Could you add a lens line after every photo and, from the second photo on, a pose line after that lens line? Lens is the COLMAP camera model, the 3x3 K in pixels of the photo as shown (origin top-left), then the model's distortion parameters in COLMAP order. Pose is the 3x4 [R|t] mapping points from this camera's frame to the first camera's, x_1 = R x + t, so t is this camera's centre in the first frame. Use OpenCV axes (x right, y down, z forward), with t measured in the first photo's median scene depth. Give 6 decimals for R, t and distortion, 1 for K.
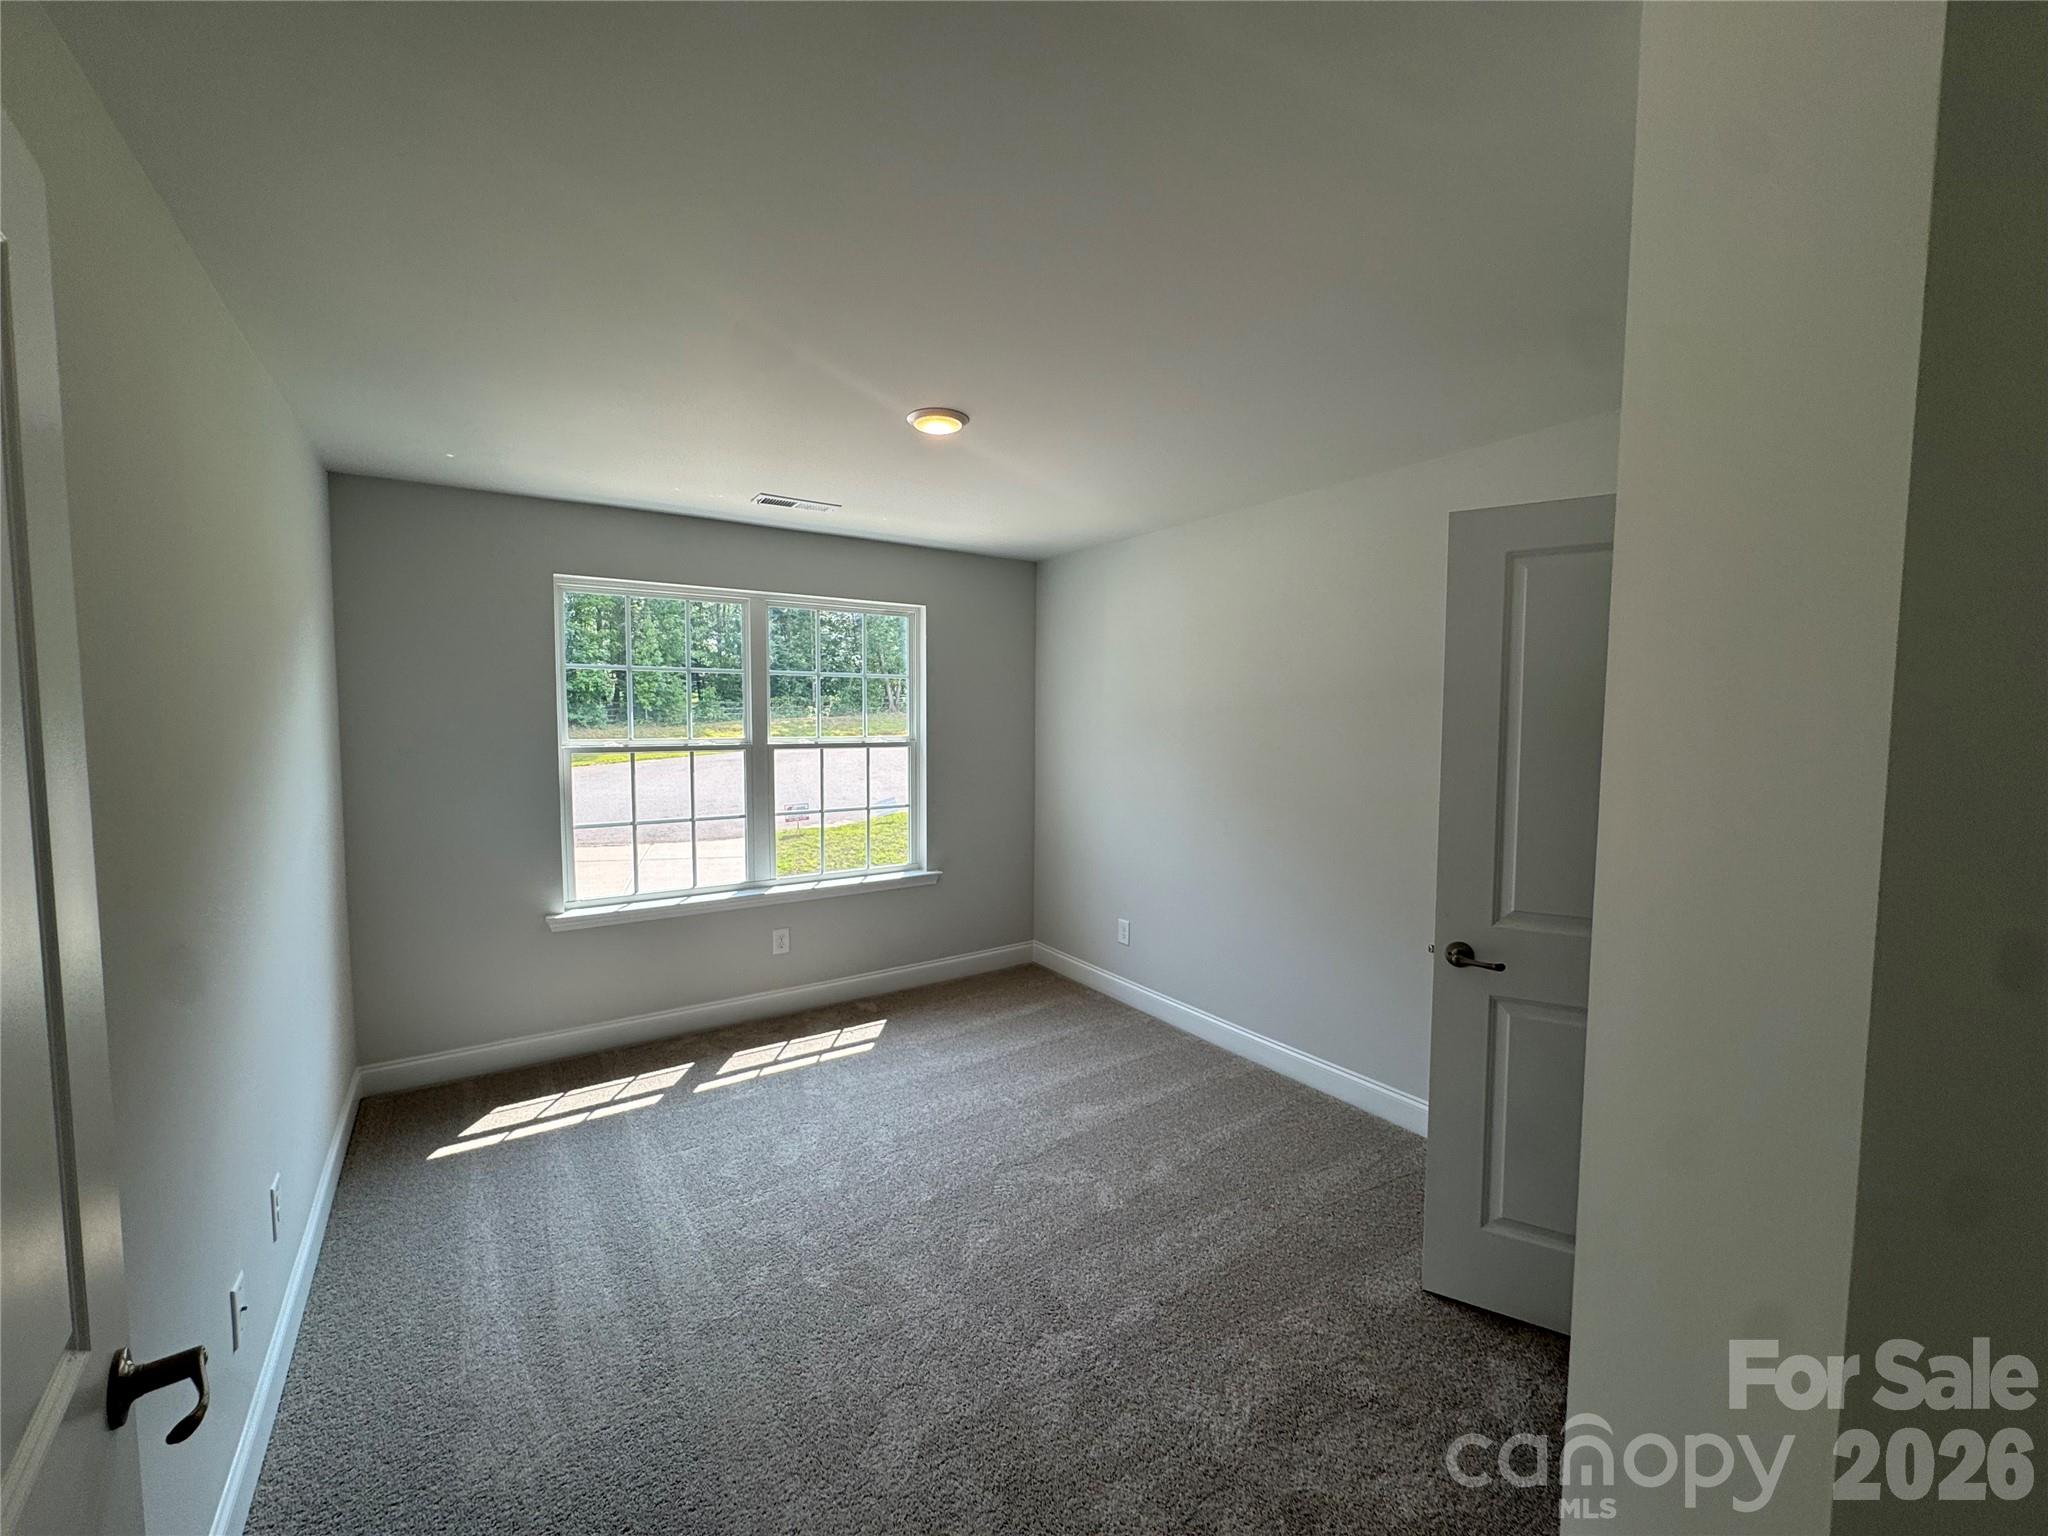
lens RADIAL K [[824.2, 0, 1027.7], [0, 824.2, 762.9], [0, 0, 1]] dist [0.001807, -0.000121]
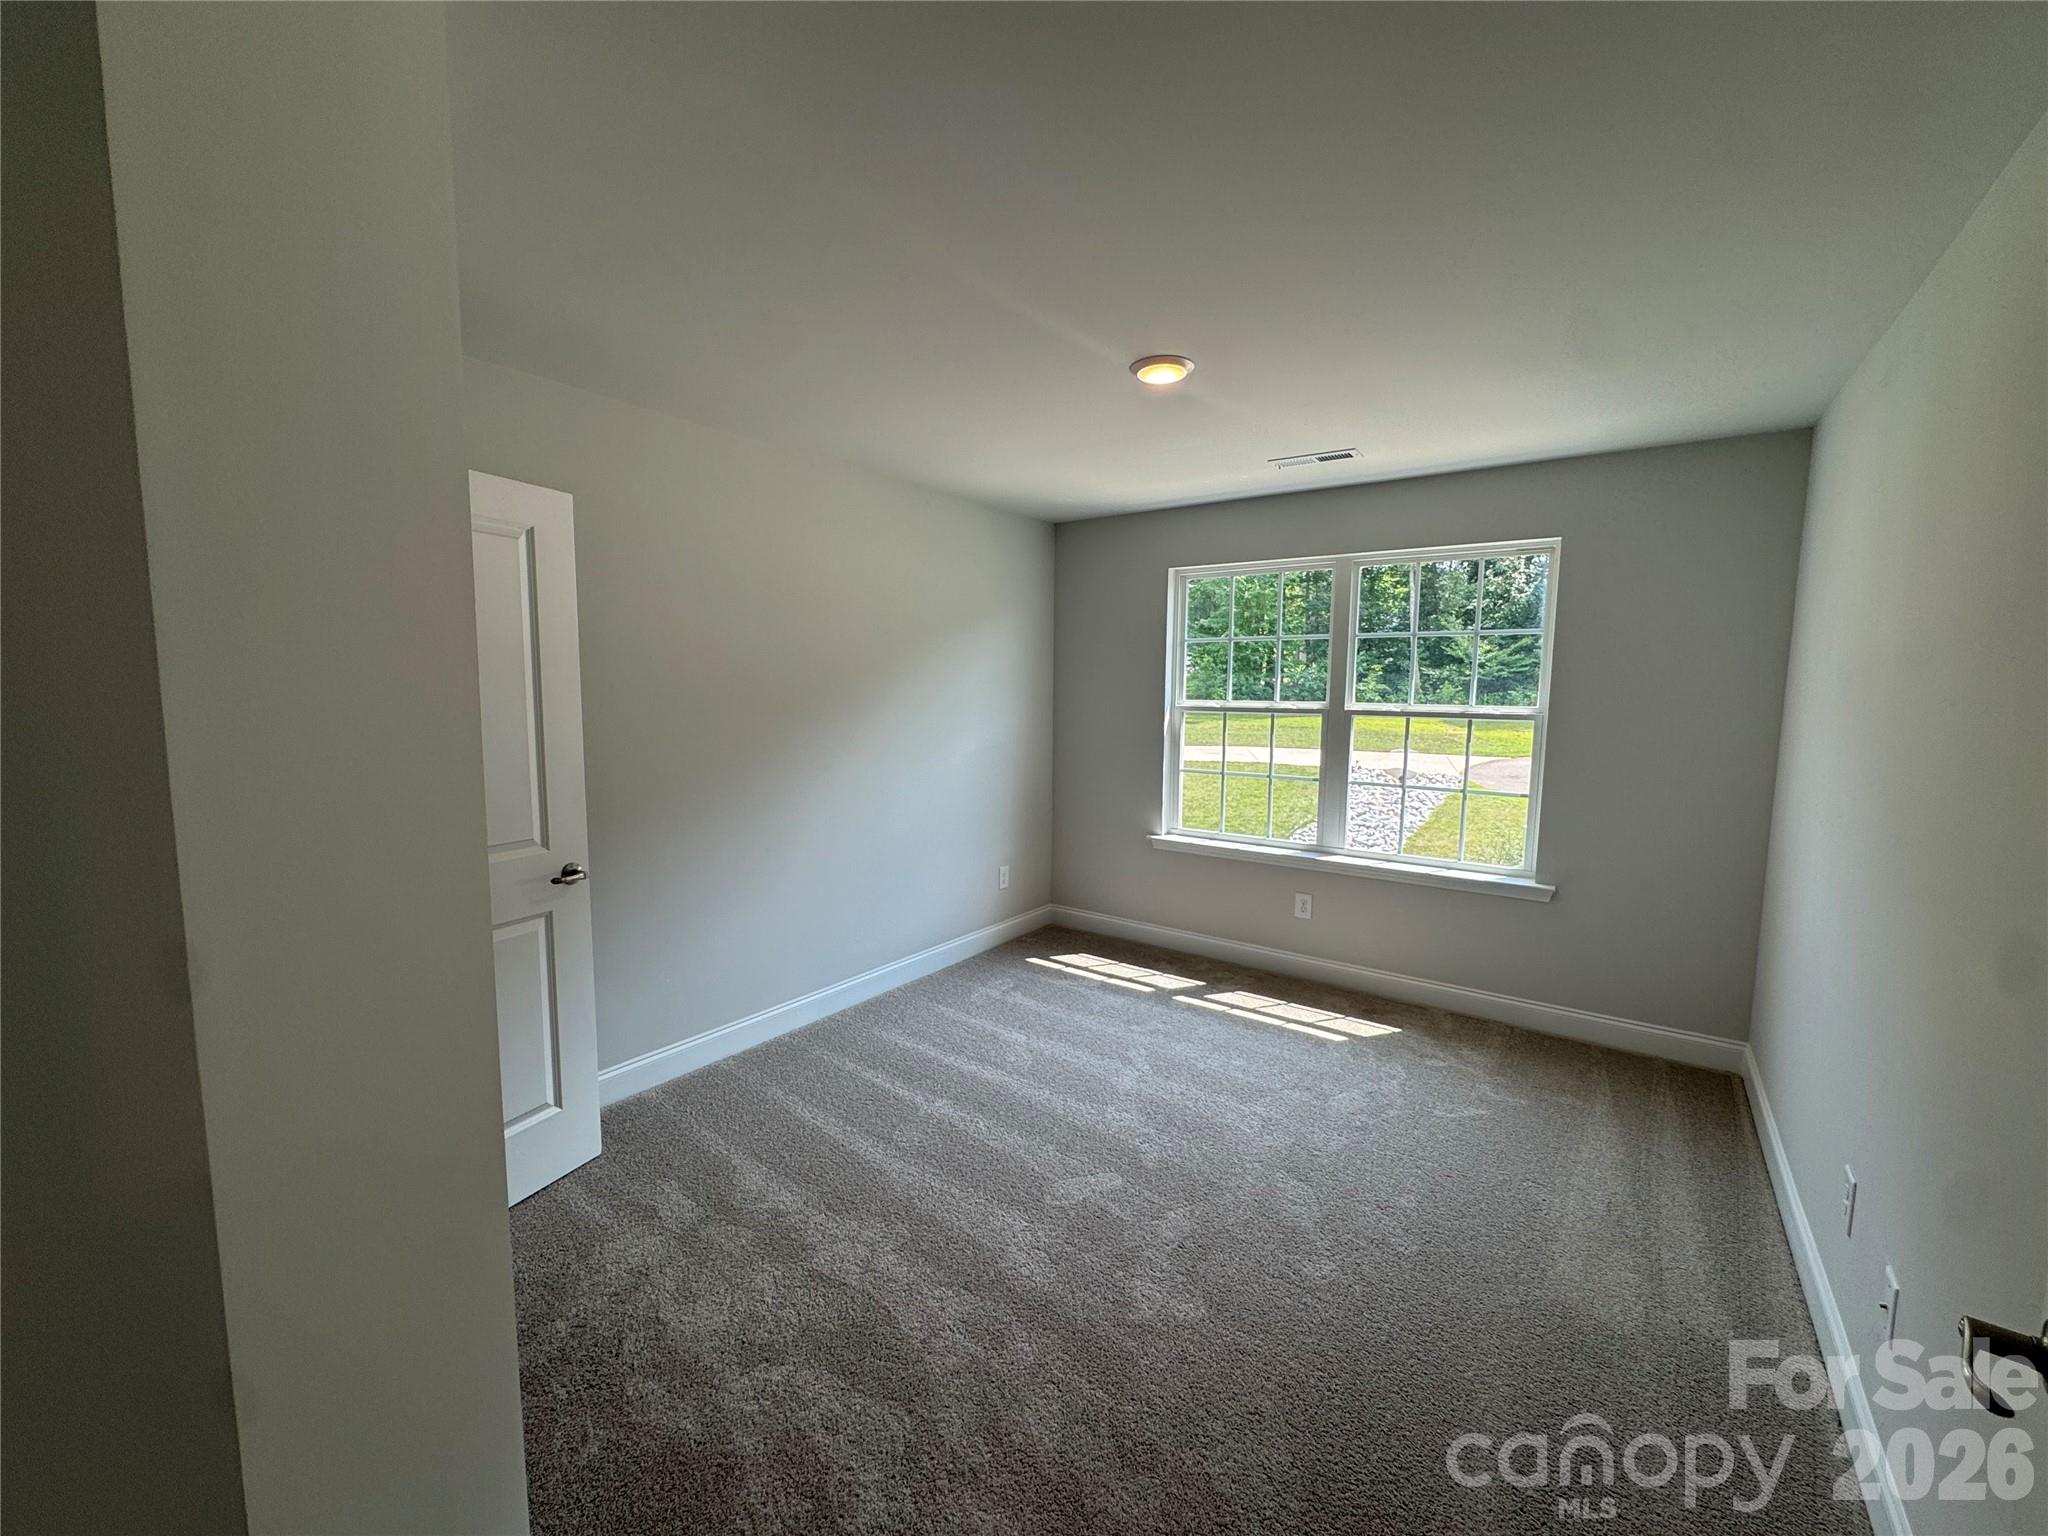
lens RADIAL K [[824.2, 0, 1033.7], [0, 824.2, 780.5], [0, 0, 1]] dist [0.001807, -0.000121]
pose [[0.312080, 0.115497, -0.943009, 0.505746], [-0.054740, 0.993120, 0.103519, -0.021348], [0.948478, 0.019314, 0.316255, 0.348210]]
